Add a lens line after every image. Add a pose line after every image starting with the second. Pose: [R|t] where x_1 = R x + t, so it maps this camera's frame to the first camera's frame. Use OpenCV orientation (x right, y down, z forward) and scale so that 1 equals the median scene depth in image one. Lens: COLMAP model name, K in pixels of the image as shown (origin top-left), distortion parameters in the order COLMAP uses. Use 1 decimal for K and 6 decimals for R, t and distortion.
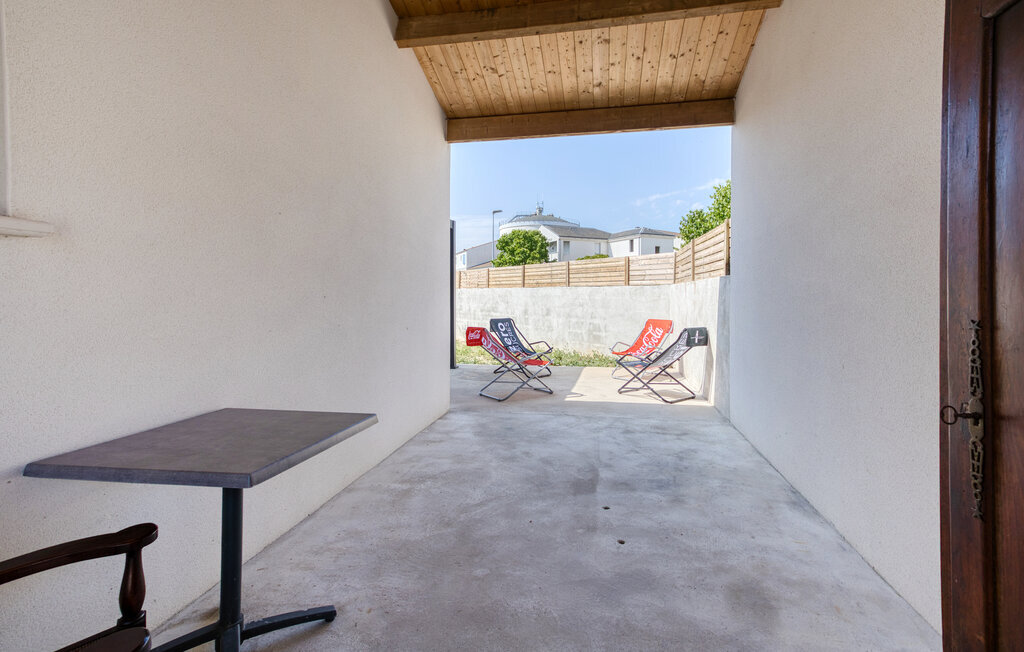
lens RADIAL K [[470.2, 0, 520.4], [0, 470.2, 297.5], [0, 0, 1]] dist [0.035173, -0.000503]
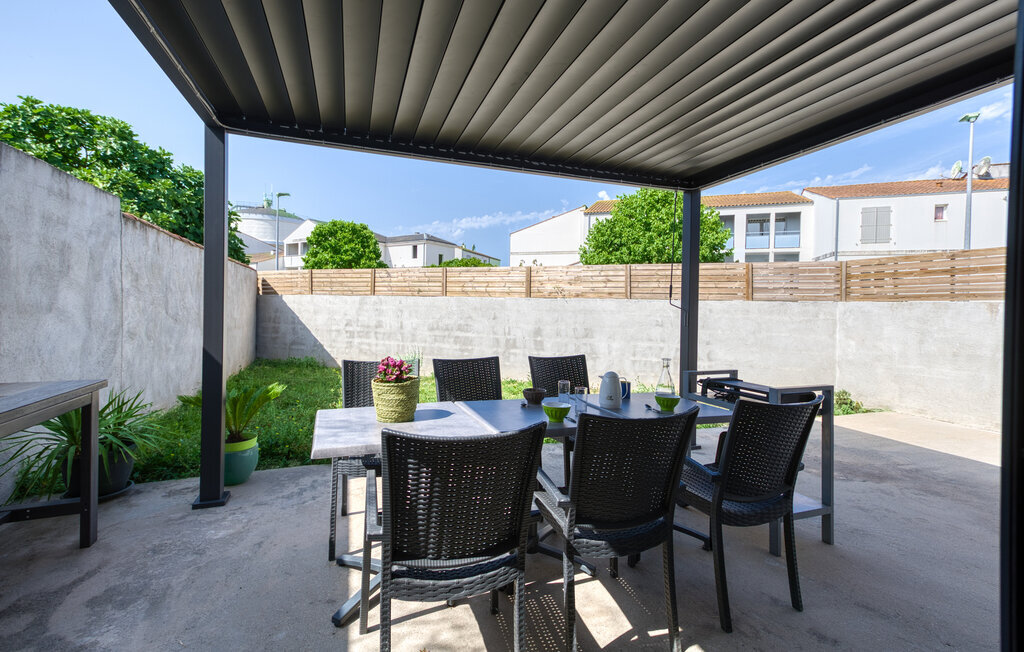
lens RADIAL K [[479.9, 0, 500.9], [0, 479.9, 290.8], [0, 0, 1]] dist [0.001351, 0.000051]
pose [[0.857468, 0.033227, 0.513464, -0.652656], [-0.016598, 0.999180, -0.036941, -0.006566], [-0.514270, 0.023153, 0.857316, 0.644730]]
